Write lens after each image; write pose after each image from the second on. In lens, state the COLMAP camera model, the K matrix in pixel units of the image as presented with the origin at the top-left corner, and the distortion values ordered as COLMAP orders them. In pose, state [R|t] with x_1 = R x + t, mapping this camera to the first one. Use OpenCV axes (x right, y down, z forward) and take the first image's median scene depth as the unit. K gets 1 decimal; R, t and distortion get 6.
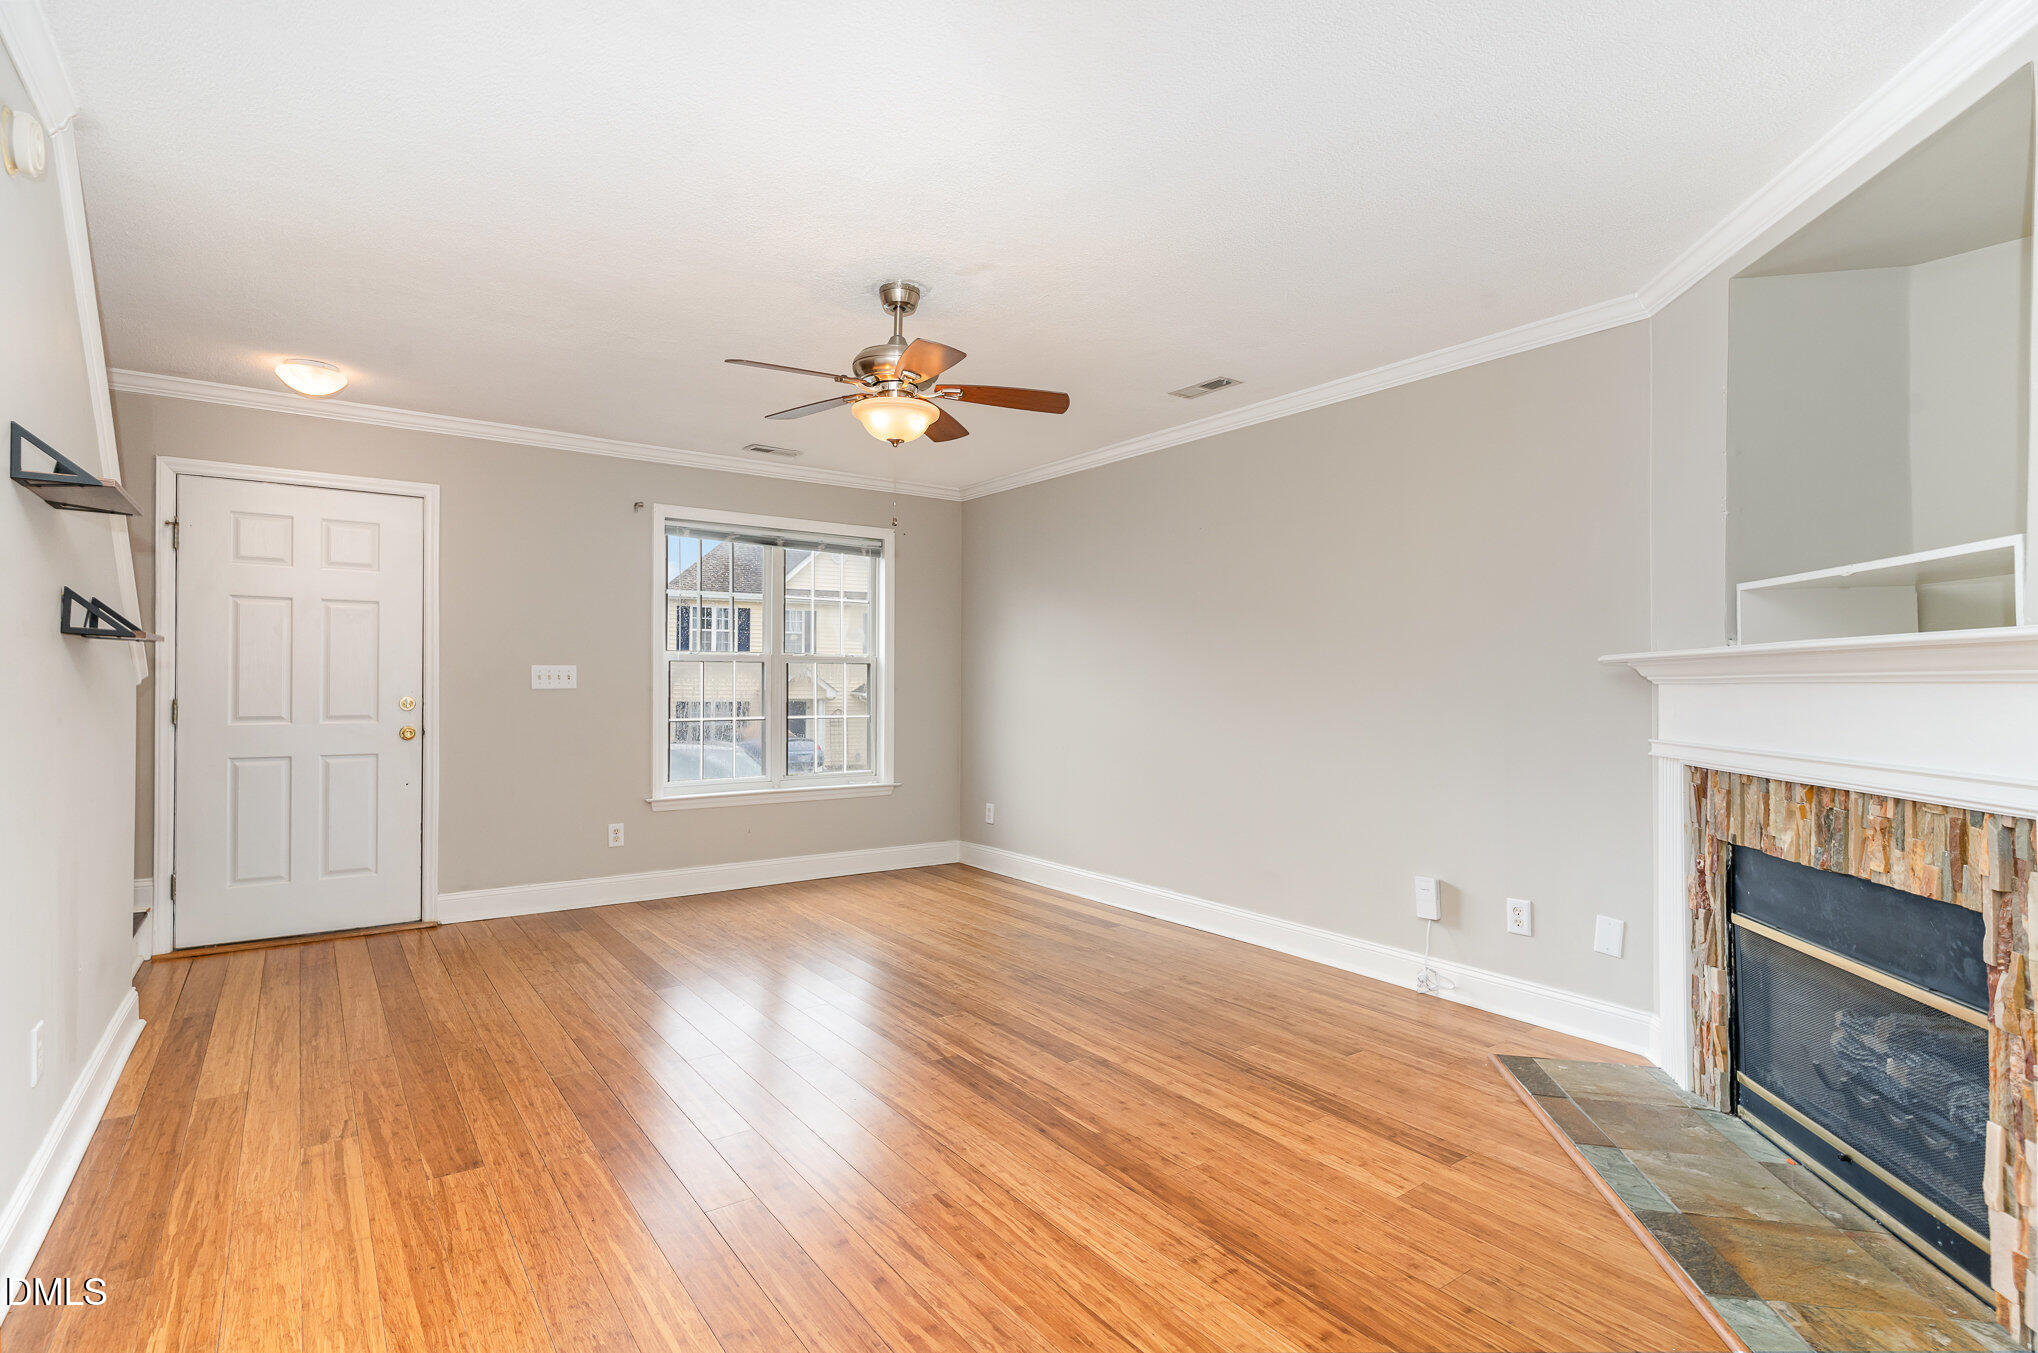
lens RADIAL K [[983.4, 0, 1019.0], [0, 983.4, 676.5], [0, 0, 1]] dist [0.111278, 0.000086]
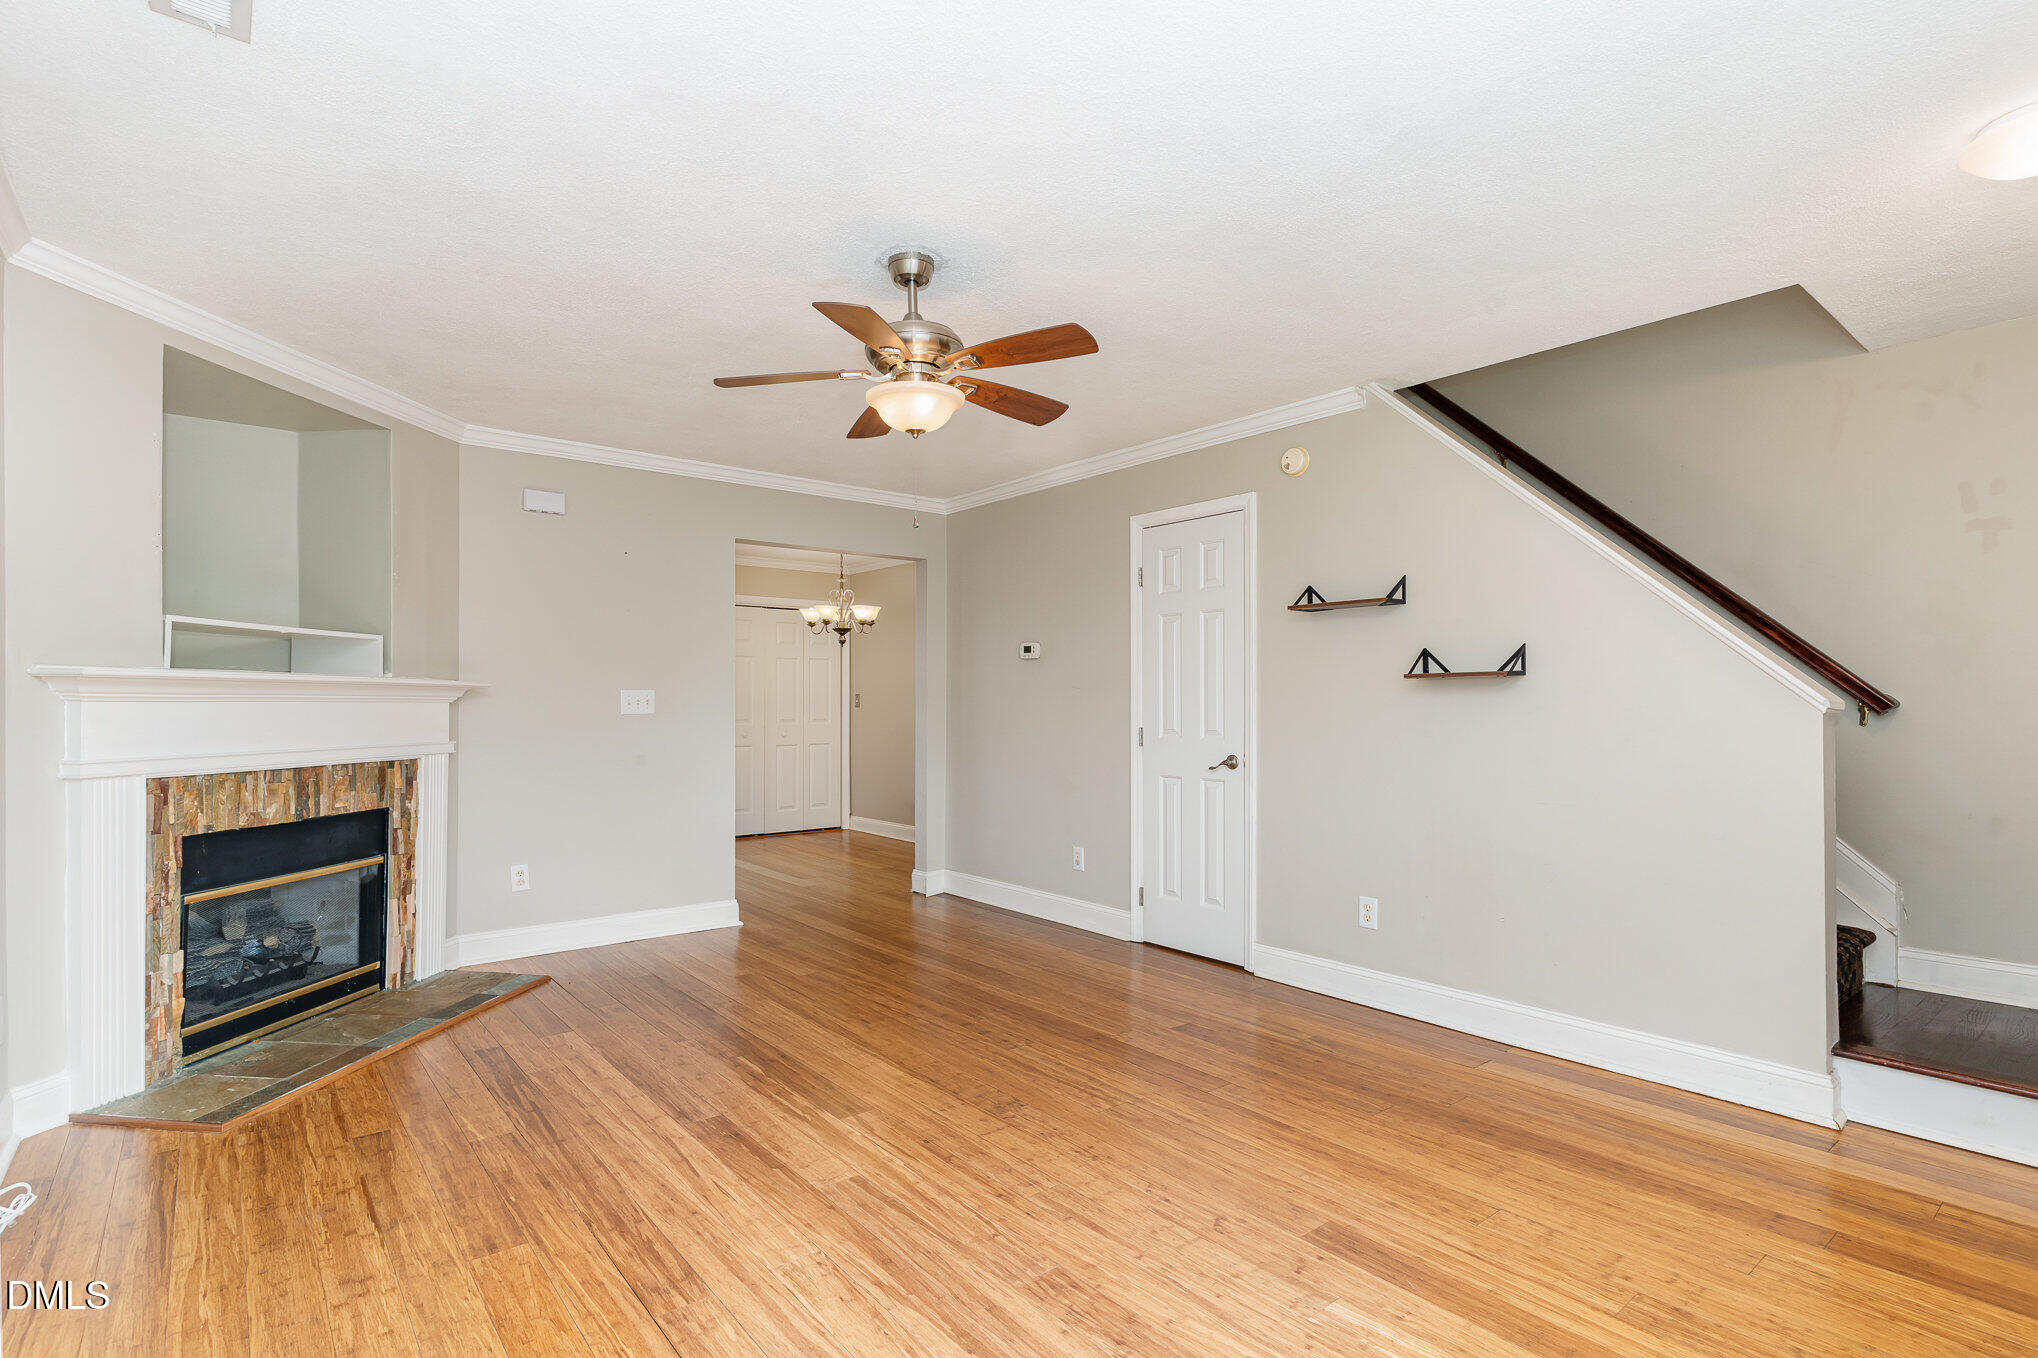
lens RADIAL K [[979.3, 0, 1015.8], [0, 979.3, 704.3], [0, 0, 1]] dist [-0.000009, -0.000032]
pose [[-0.998871, -0.005020, -0.047229, -0.194971], [-0.004492, 0.999927, -0.011259, 0.017789], [0.047282, -0.011034, -0.998821, 2.098273]]
